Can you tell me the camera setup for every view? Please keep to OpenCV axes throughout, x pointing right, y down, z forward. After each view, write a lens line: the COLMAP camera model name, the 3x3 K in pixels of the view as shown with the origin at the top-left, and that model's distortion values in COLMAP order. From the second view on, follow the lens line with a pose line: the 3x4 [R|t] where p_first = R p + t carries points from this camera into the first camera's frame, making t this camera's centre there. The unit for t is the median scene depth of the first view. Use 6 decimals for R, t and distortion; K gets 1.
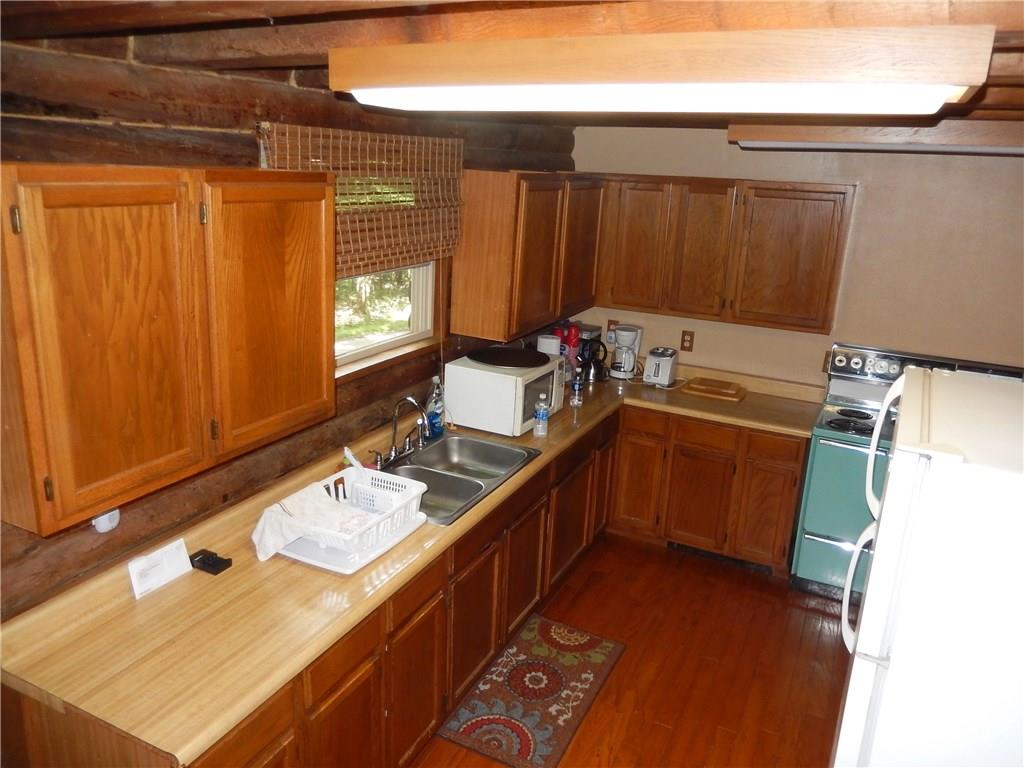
lens RADIAL K [[761.7, 0, 512.0], [0, 761.7, 384.0], [0, 0, 1]] dist [-0.008086, -0.010205]
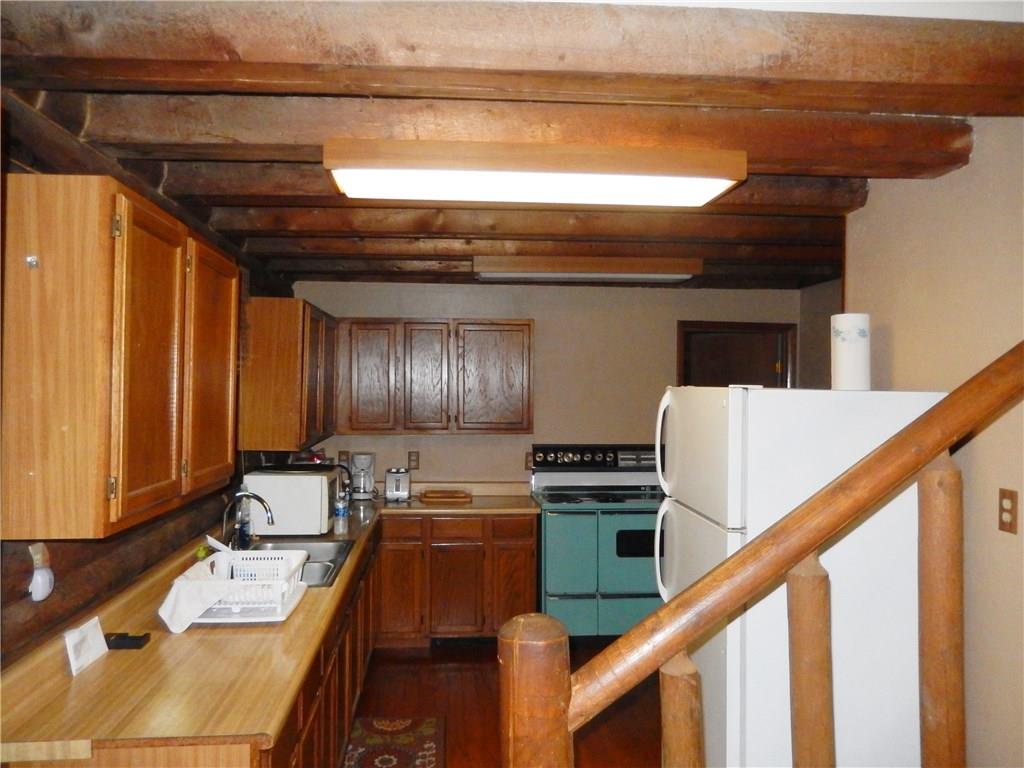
lens RADIAL K [[761.7, 0, 512.0], [0, 761.7, 384.0], [0, 0, 1]] dist [-0.008086, -0.010205]
pose [[0.852314, -0.039089, 0.521568, -0.333580], [0.179771, 0.958343, -0.221948, 0.160363], [-0.491166, 0.282932, 0.823836, -0.063724]]
